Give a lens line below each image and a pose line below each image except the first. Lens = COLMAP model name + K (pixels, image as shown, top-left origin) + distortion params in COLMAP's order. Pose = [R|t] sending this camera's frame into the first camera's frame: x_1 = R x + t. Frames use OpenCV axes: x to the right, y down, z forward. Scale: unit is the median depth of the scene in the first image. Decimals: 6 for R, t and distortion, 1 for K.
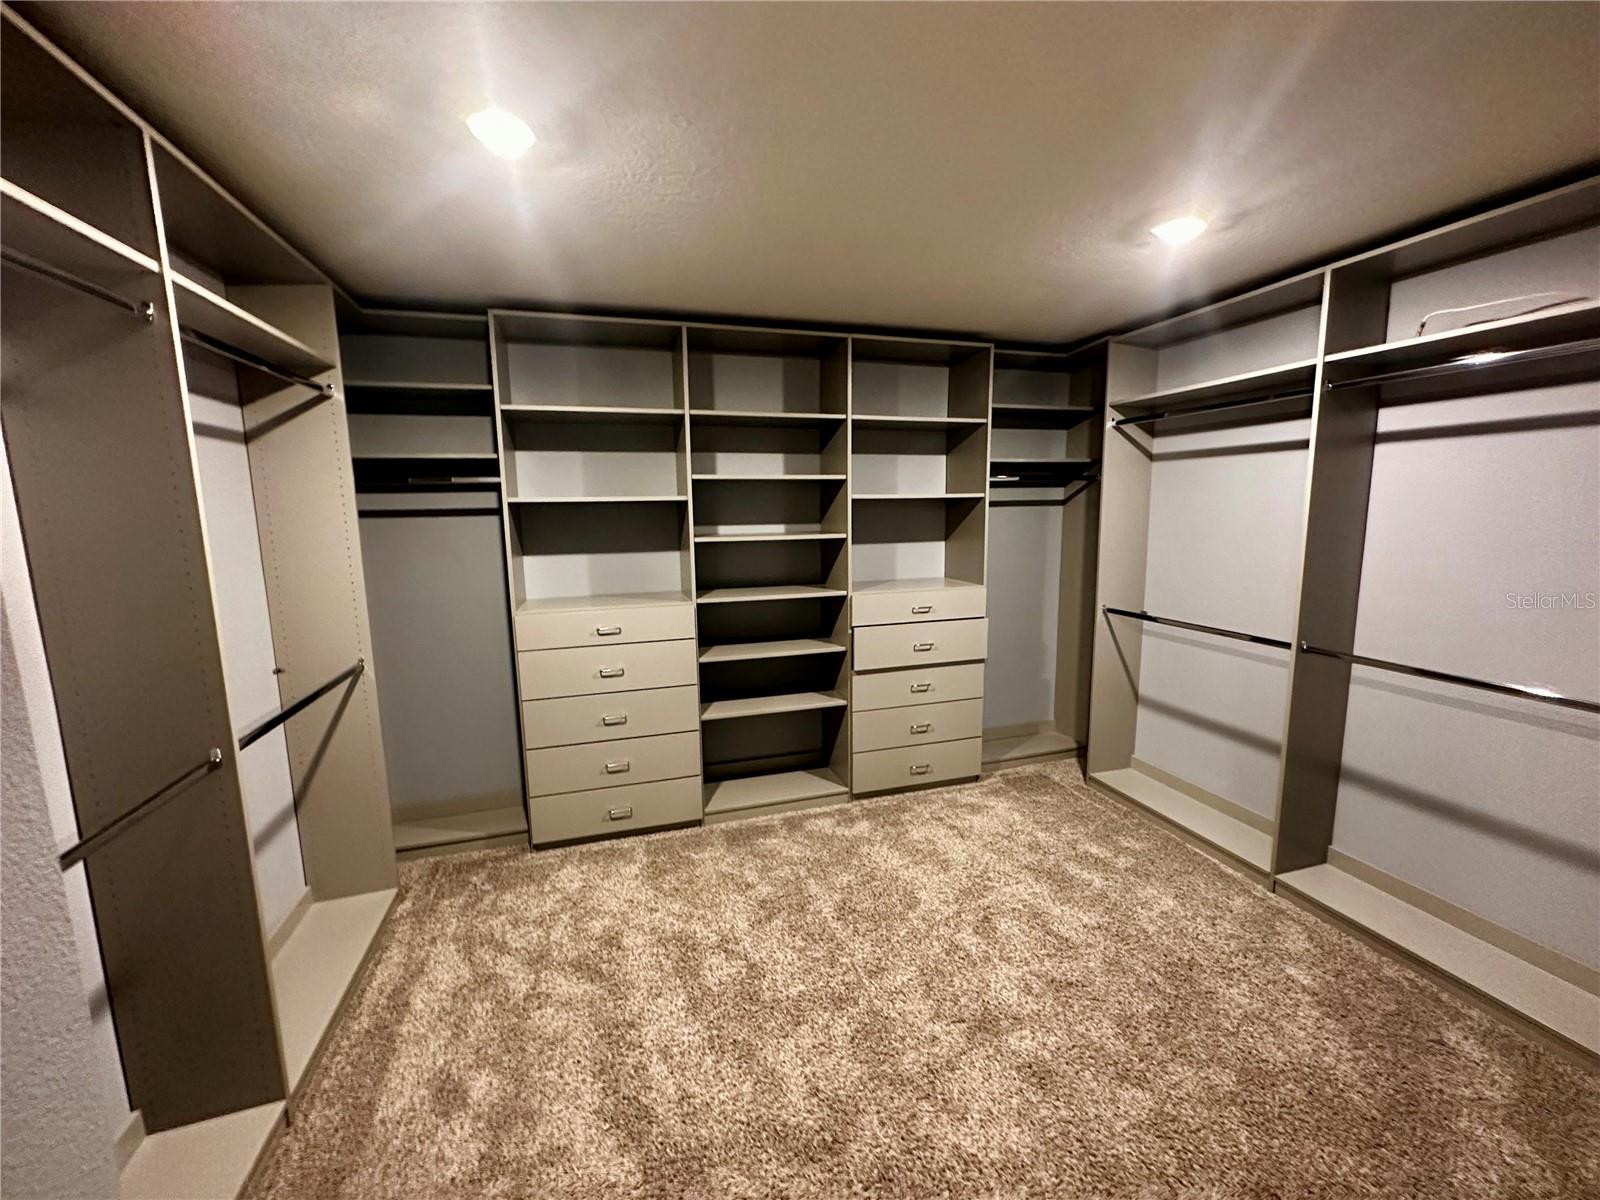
lens RADIAL K [[639.8, 0, 798.7], [0, 639.8, 597.3], [0, 0, 1]] dist [-0.003418, 0.000352]
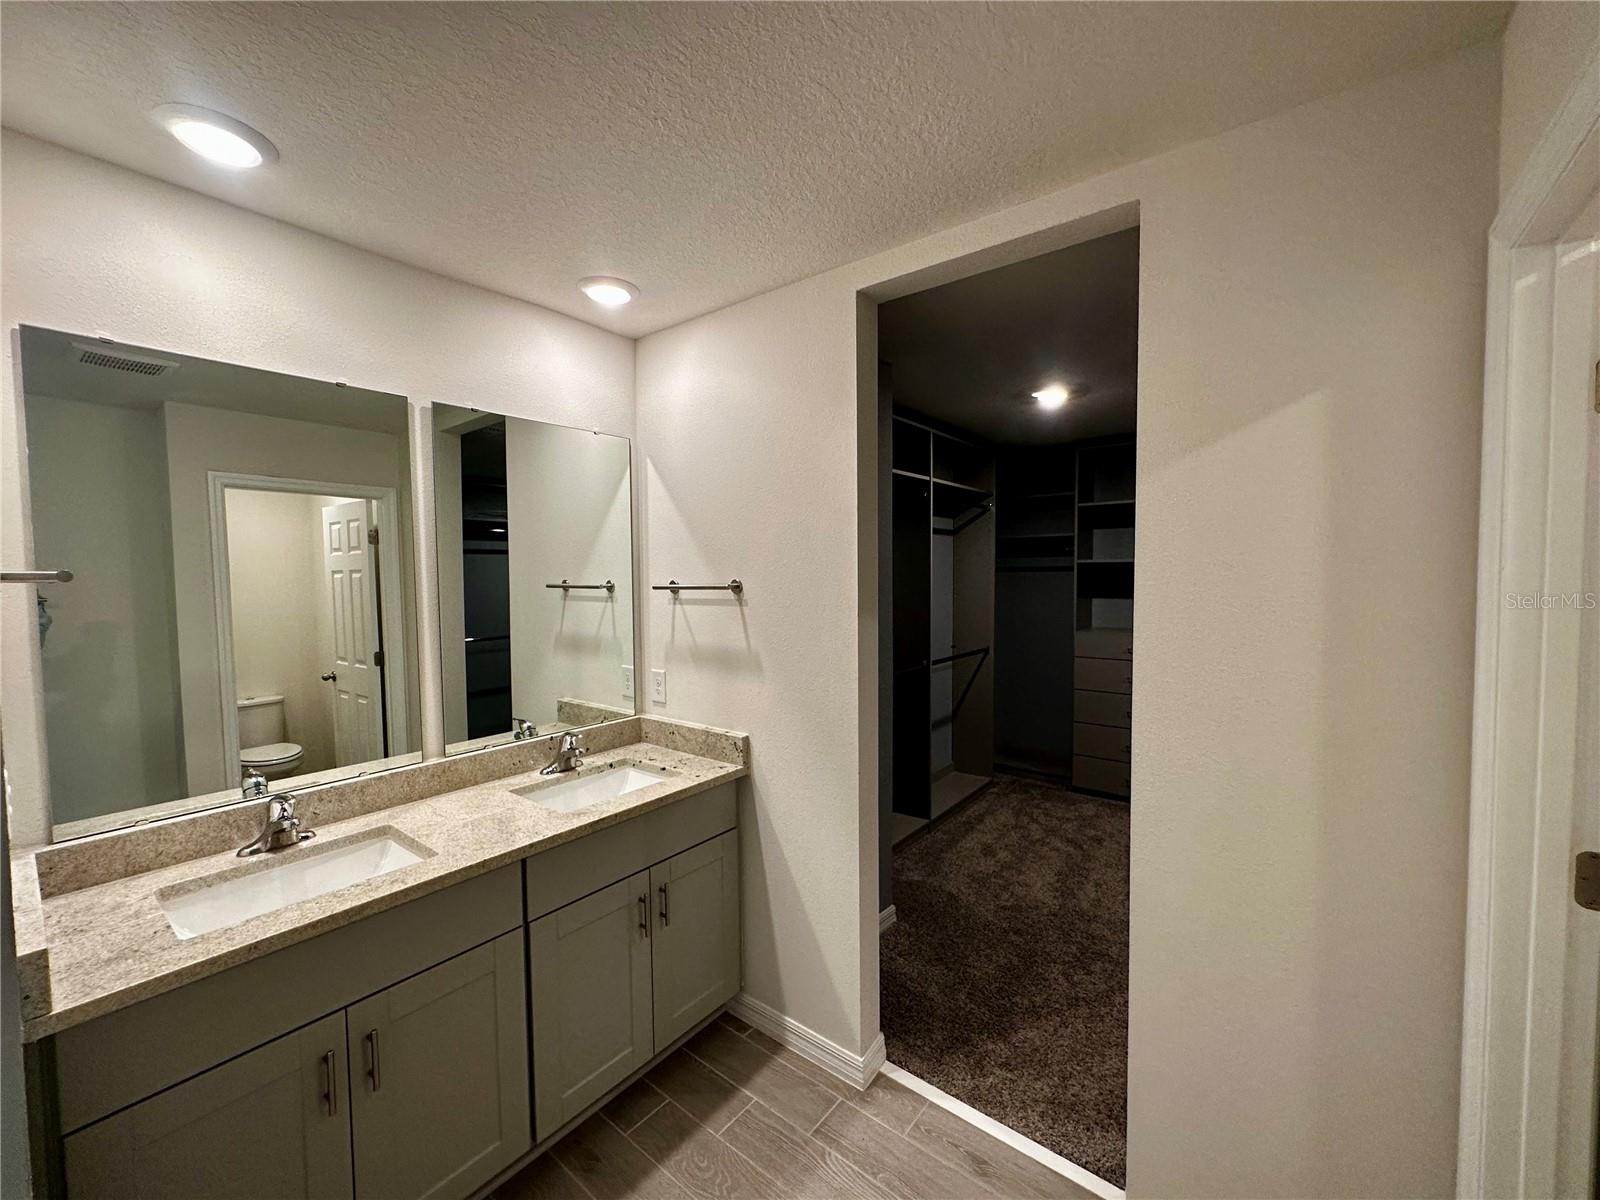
lens RADIAL K [[639.8, 0, 799.9], [0, 639.8, 601.5], [0, 0, 1]] dist [-0.003418, 0.000352]
pose [[0.566025, 0.045770, -0.823116, 0.580941], [-0.121394, 0.992201, -0.028306, 0.093598], [0.815401, 0.115944, 0.567167, -0.570708]]
